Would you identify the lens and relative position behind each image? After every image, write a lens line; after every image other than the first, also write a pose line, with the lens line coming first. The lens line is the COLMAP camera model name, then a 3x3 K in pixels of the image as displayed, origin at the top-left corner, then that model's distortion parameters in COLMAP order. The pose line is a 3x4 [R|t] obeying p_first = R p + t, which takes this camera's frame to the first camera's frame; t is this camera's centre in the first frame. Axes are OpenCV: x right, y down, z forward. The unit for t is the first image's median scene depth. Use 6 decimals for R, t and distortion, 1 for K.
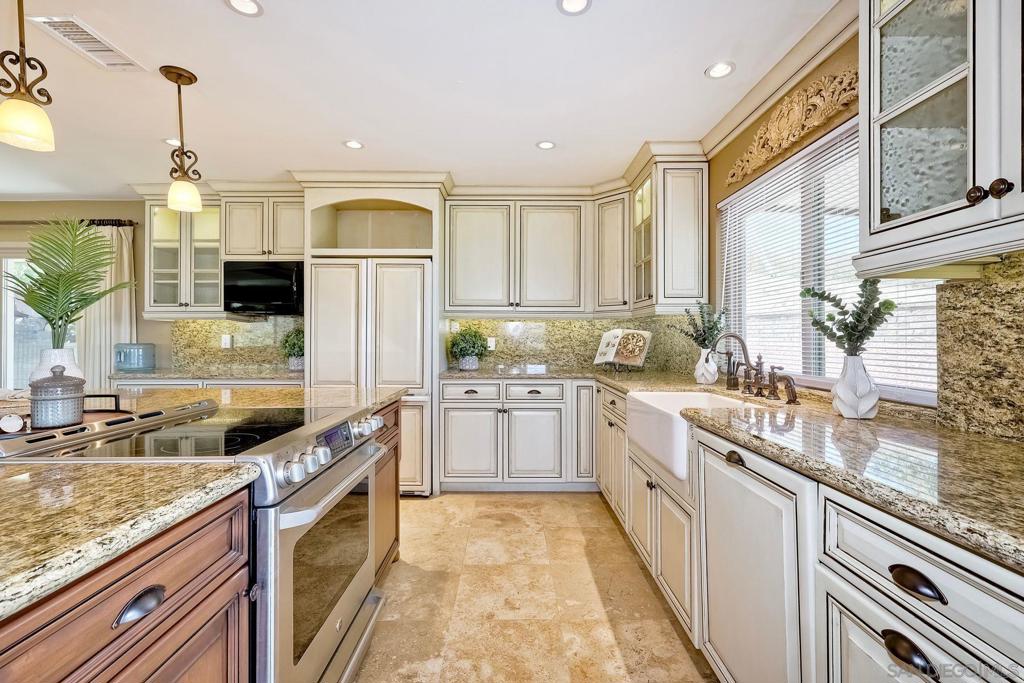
lens RADIAL K [[447.1, 0, 514.8], [0, 447.1, 338.1], [0, 0, 1]] dist [-0.008206, 0.000022]
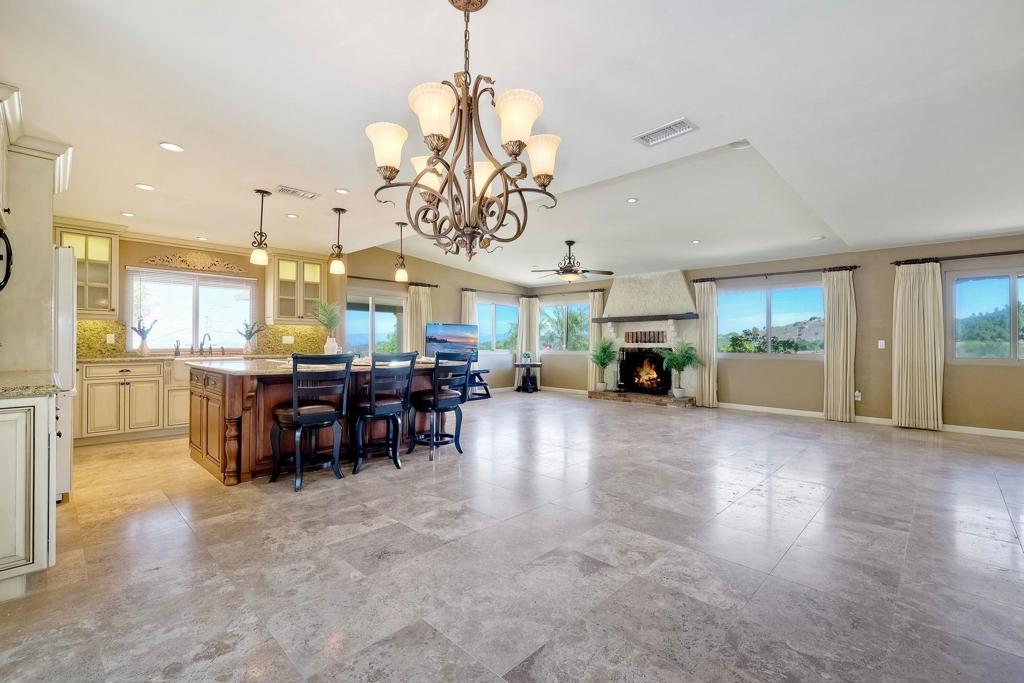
lens RADIAL K [[447.1, 0, 517.3], [0, 447.1, 338.9], [0, 0, 1]] dist [-0.008206, 0.000022]
pose [[-0.710763, 0.000471, 0.703431, -1.976295], [-0.005032, 0.999971, -0.005753, 0.020315], [-0.703413, -0.007629, -0.710740, 1.084801]]
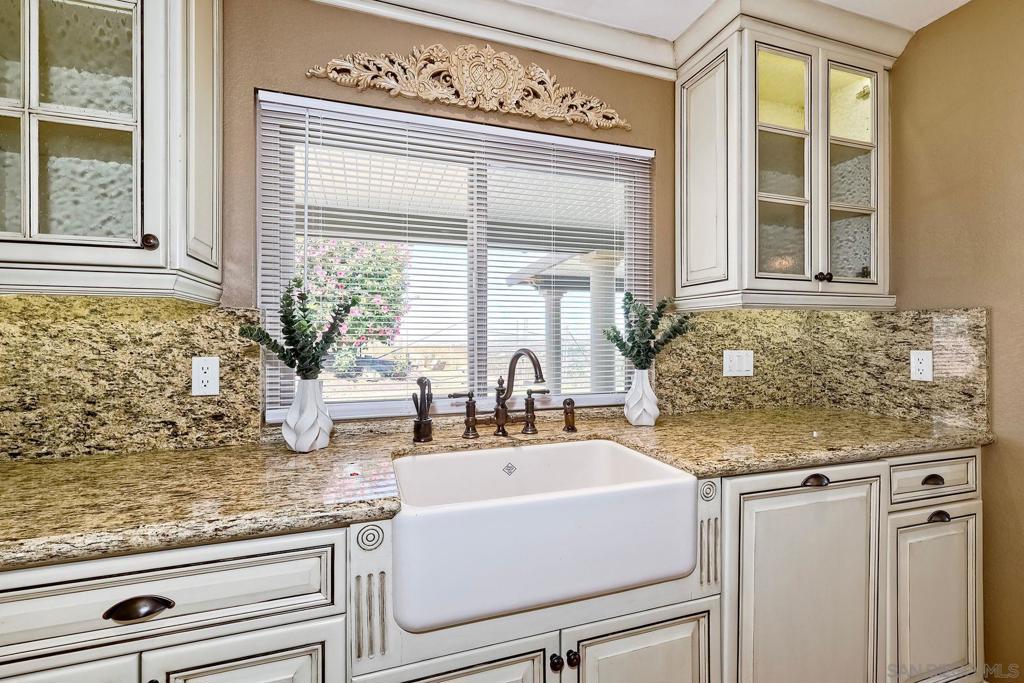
lens RADIAL K [[447.1, 0, 514.7], [0, 447.1, 337.6], [0, 0, 1]] dist [-0.008206, 0.000022]
pose [[-0.296164, -0.001328, 0.955136, -0.103502], [0.000048, 0.999999, 0.001406, -0.020412], [-0.955137, 0.000462, -0.296164, 0.805406]]
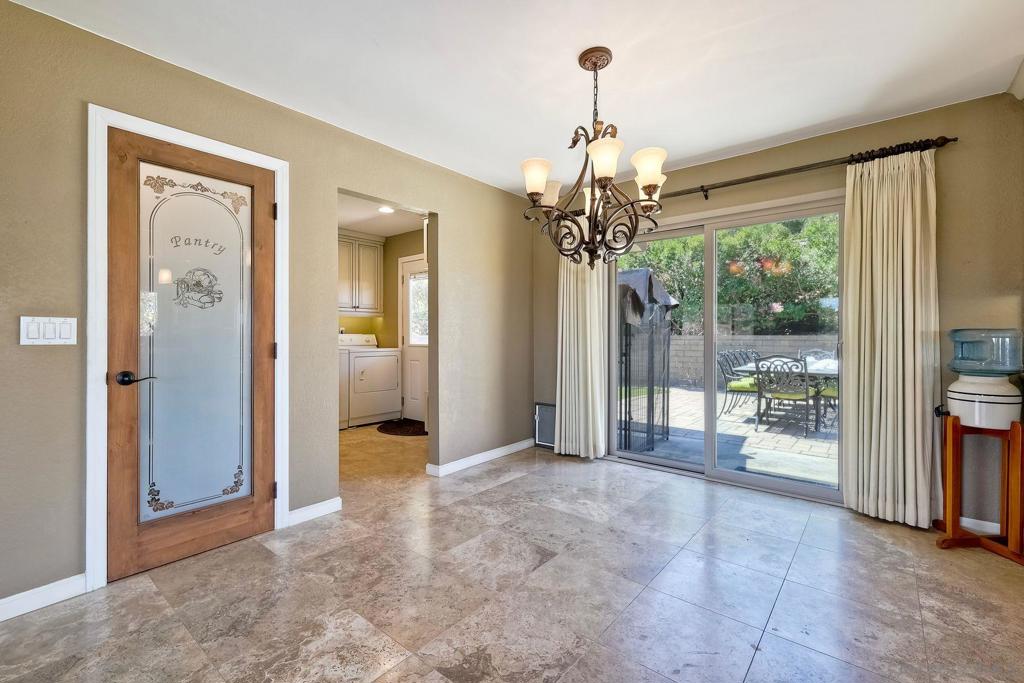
lens RADIAL K [[447.1, 0, 513.7], [0, 447.1, 340.2], [0, 0, 1]] dist [-0.008206, 0.000022]
pose [[0.756902, 0.010268, -0.653447, -1.202861], [0.000173, 0.999873, 0.015911, 0.022207], [0.653528, -0.012156, 0.756805, 0.148307]]
